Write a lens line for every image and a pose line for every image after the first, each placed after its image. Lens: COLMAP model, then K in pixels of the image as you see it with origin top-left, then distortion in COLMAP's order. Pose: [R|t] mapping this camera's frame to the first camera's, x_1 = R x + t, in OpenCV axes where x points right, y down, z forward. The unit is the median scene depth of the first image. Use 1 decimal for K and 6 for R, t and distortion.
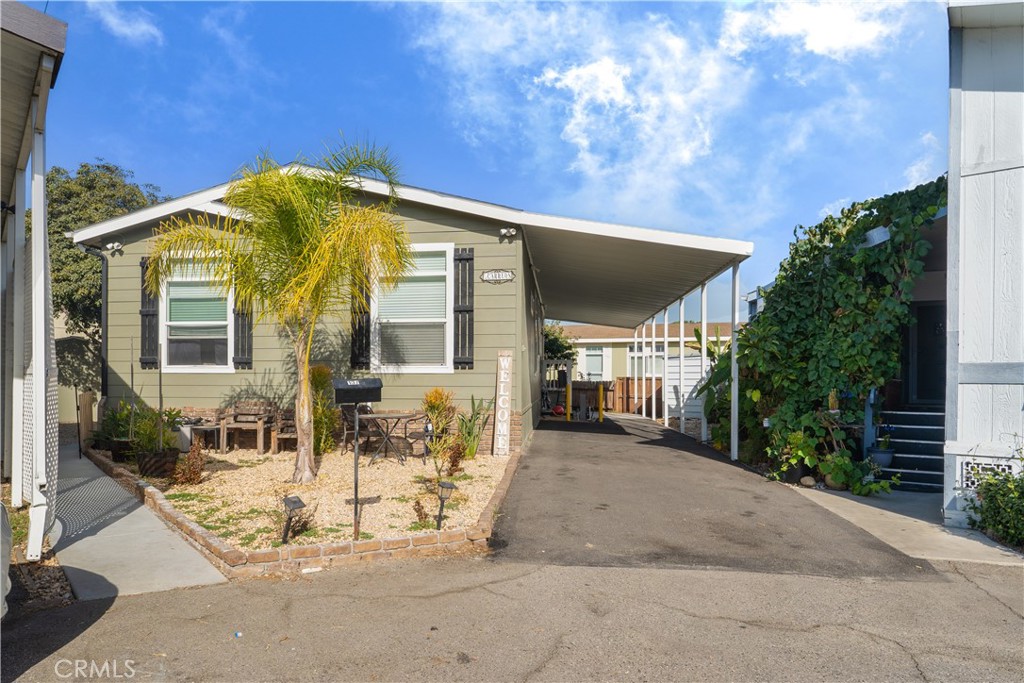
lens RADIAL K [[540.8, 0, 510.7], [0, 540.8, 383.6], [0, 0, 1]] dist [0.017807, 0.000138]
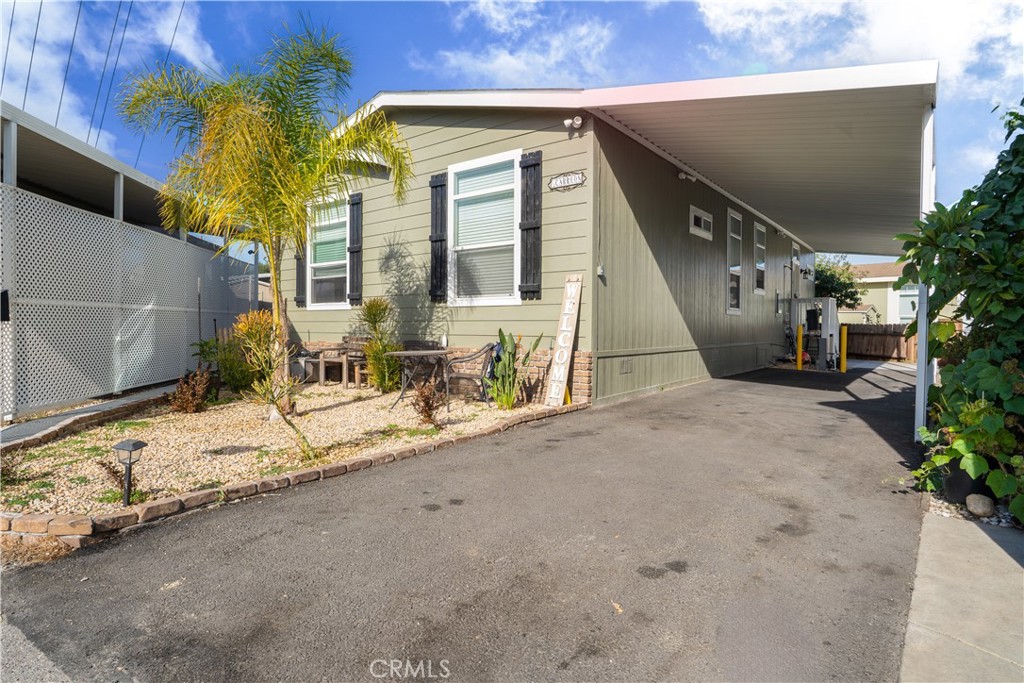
lens RADIAL K [[526.5, 0, 528.7], [0, 526.5, 337.1], [0, 0, 1]] dist [-0.013059, 0.000971]
pose [[0.888132, 0.010008, -0.459480, 0.279645], [-0.002321, 0.999848, 0.017291, 0.016482], [0.459583, -0.014290, 0.888020, 0.282971]]
